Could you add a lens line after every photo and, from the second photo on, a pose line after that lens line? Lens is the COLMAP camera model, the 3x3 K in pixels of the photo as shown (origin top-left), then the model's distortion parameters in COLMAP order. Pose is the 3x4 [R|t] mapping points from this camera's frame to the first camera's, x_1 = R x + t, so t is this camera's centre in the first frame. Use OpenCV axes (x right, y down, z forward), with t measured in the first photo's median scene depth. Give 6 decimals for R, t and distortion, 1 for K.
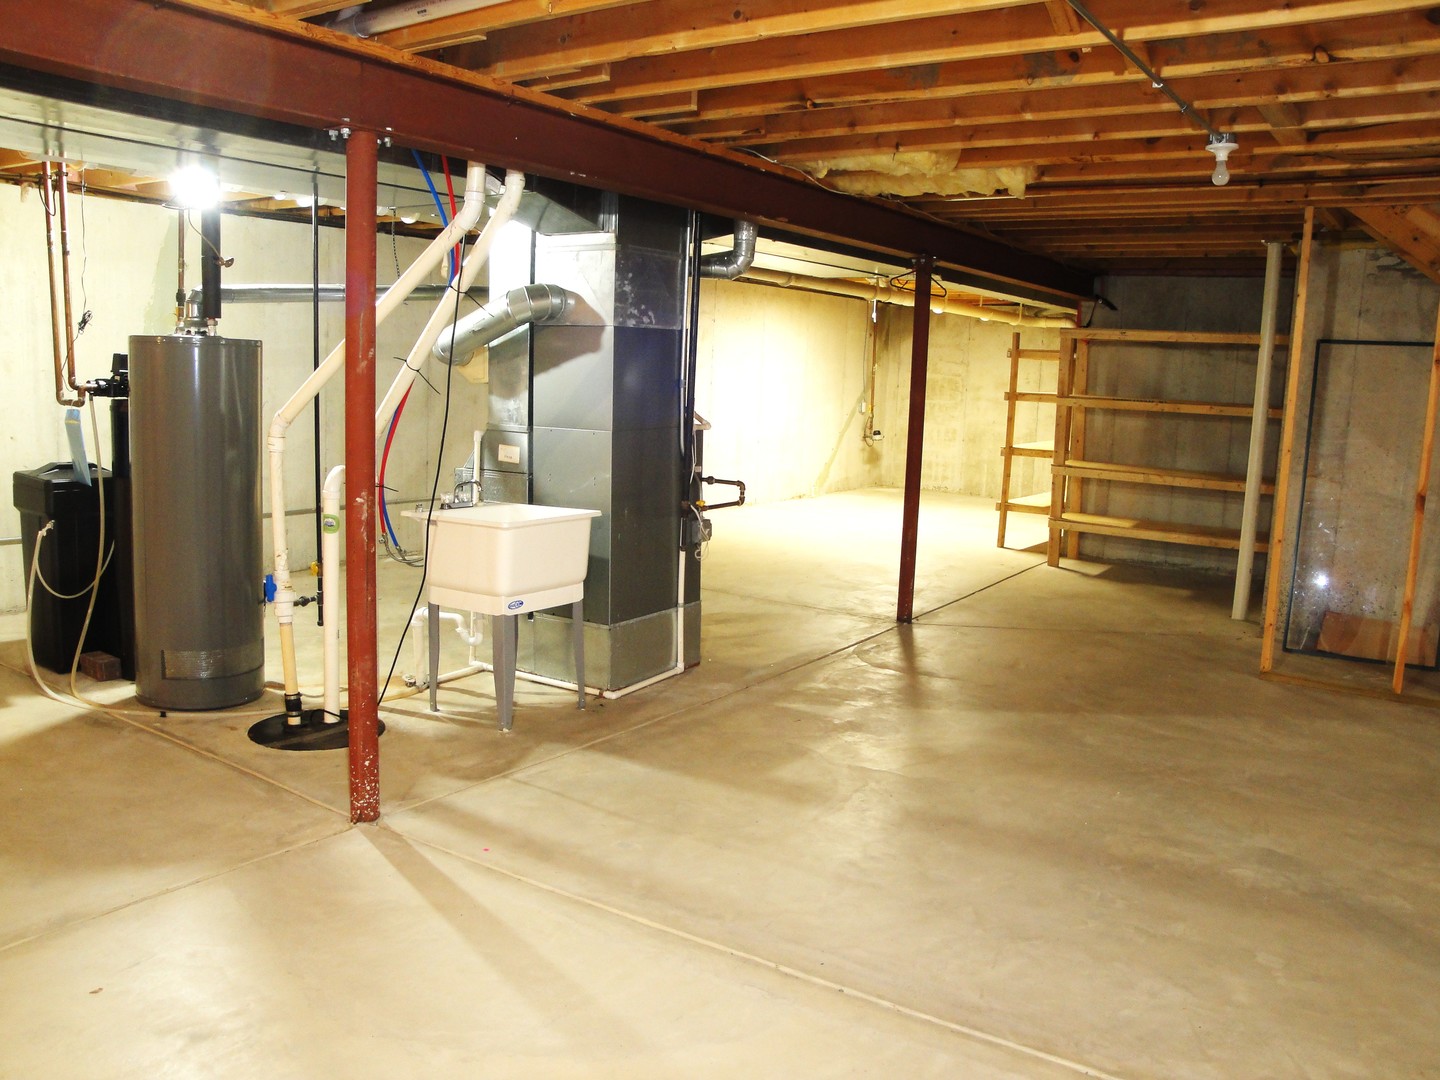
lens RADIAL K [[1178.8, 0, 719.7], [0, 1178.8, 541.5], [0, 0, 1]] dist [-0.164065, 0.136828]
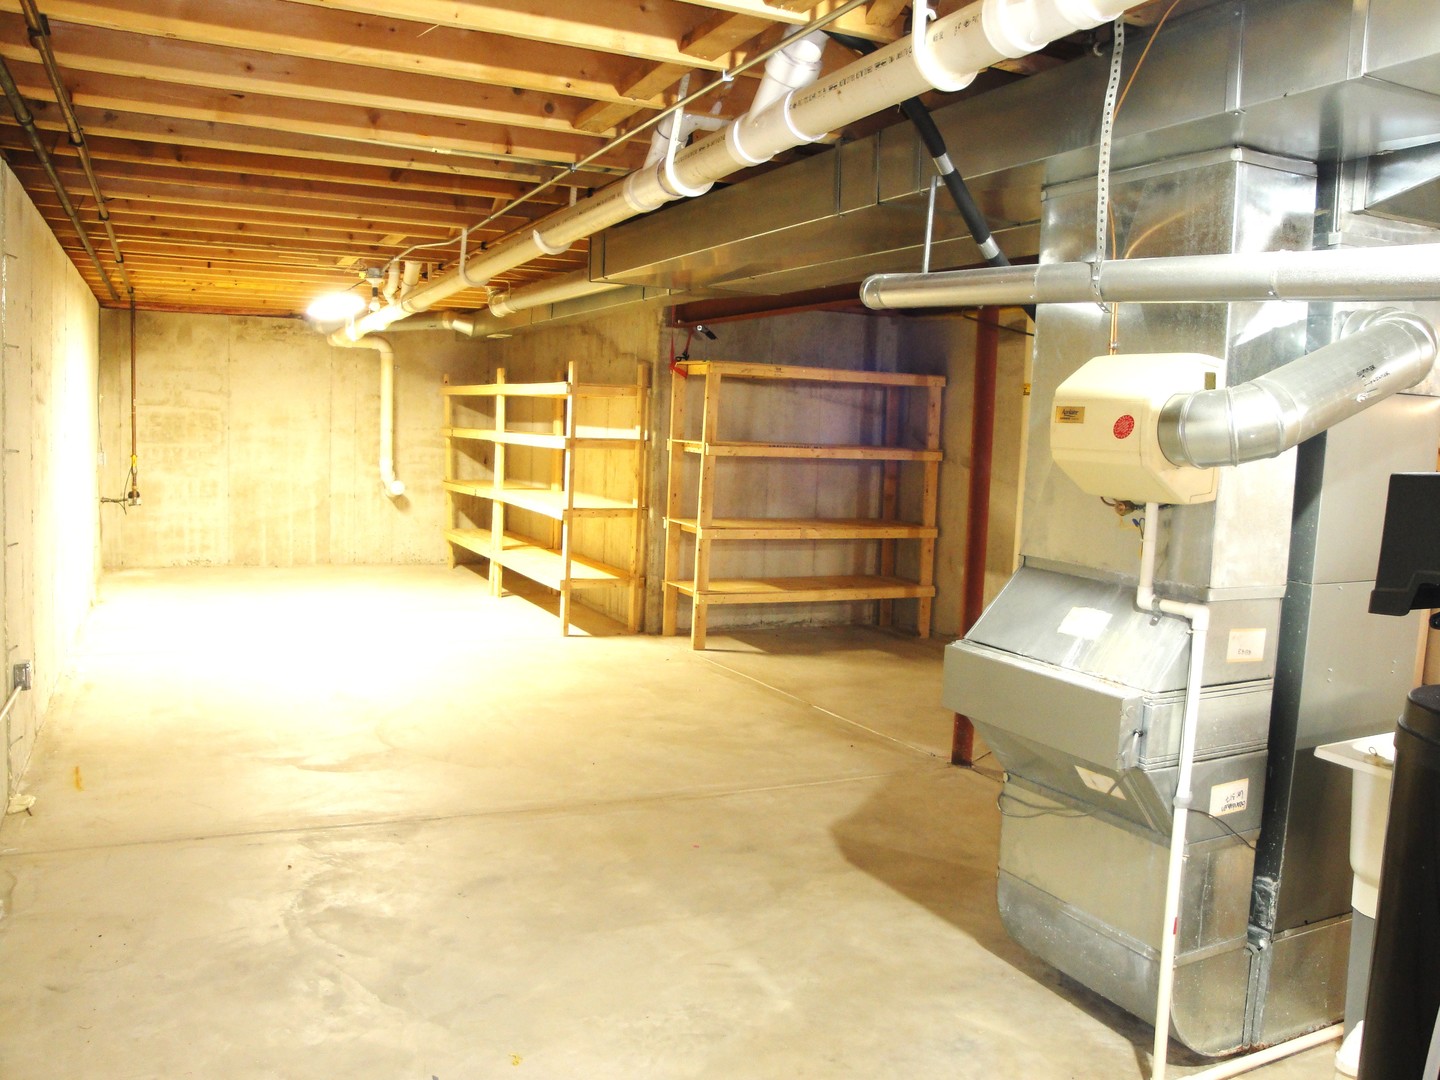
lens RADIAL K [[1178.8, 0, 721.5], [0, 1178.8, 541.3], [0, 0, 1]] dist [-0.164065, 0.136828]
pose [[0.512425, -0.104201, 0.852386, -0.263410], [0.109568, 0.992431, 0.055453, -0.064301], [-0.851713, 0.064979, 0.519964, 0.354492]]
